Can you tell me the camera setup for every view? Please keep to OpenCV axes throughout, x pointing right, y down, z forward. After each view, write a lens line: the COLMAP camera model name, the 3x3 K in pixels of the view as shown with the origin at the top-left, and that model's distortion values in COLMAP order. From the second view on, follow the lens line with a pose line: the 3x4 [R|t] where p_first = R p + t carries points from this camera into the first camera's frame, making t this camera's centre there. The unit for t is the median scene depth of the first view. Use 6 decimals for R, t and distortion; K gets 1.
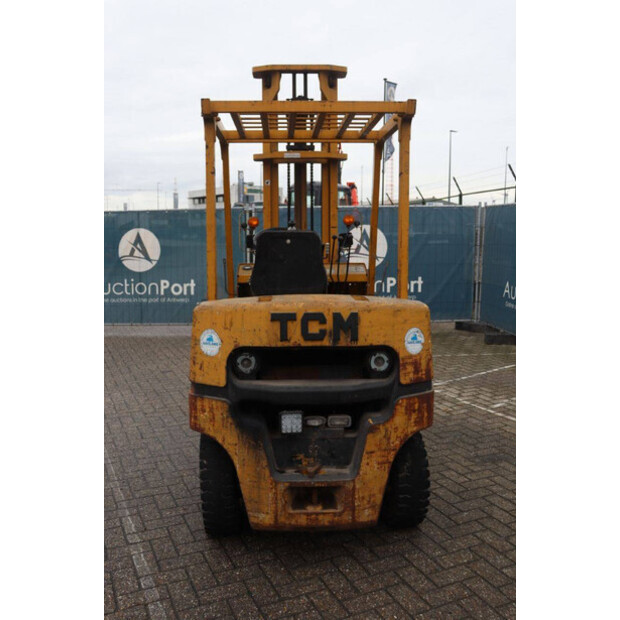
lens RADIAL K [[604.5, 0, 310.0], [0, 604.5, 310.0], [0, 0, 1]] dist [-0.079476, 0.016688]
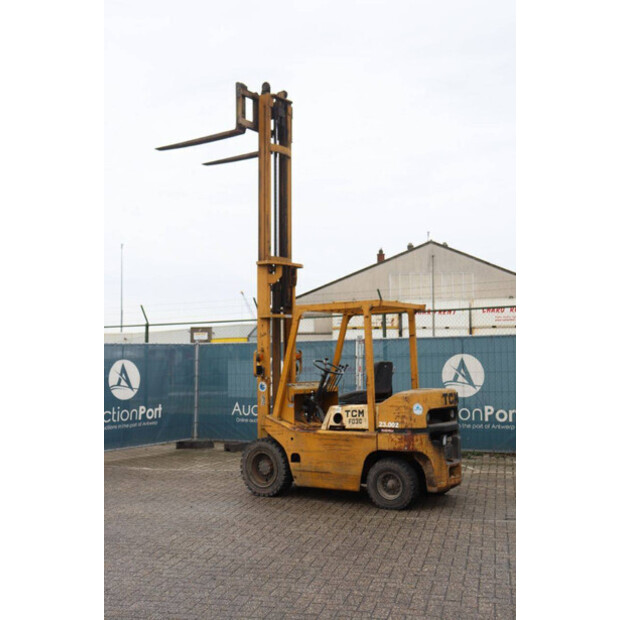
lens RADIAL K [[798.8, 0, 311.0], [0, 798.8, 330.7], [0, 0, 1]] dist [0.107078, -0.000186]
pose [[0.608582, 0.024852, 0.793101, -2.850859], [0.115744, 0.986039, -0.119713, 0.077623], [-0.785004, 0.164652, 0.597209, -0.547900]]
